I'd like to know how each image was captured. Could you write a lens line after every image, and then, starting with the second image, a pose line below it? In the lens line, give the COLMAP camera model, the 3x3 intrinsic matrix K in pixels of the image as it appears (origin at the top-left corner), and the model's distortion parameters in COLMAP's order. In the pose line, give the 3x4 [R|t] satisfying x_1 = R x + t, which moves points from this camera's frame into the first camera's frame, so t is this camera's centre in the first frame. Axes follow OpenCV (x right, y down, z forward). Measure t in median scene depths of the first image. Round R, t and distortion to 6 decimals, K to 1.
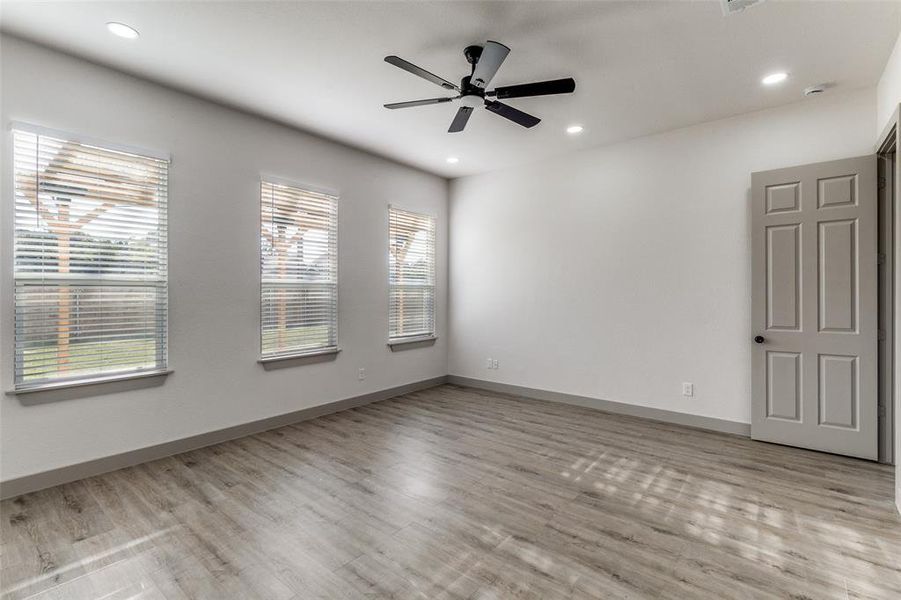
lens RADIAL K [[429.0, 0, 453.2], [0, 429.0, 287.4], [0, 0, 1]] dist [-0.000375, -0.000259]
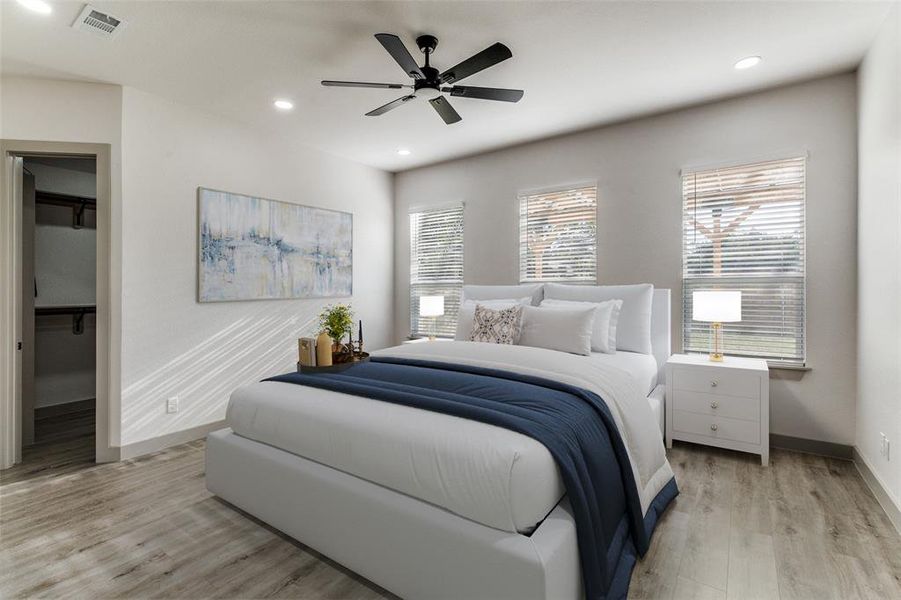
lens RADIAL K [[419.9, 0, 448.4], [0, 419.9, 285.1], [0, 0, 1]] dist [0.000744, 0.000134]
pose [[0.037368, -0.015104, -0.999187, 0.500914], [0.015938, 0.999768, -0.014517, 0.008282], [0.999174, -0.015383, 0.037600, 0.508602]]
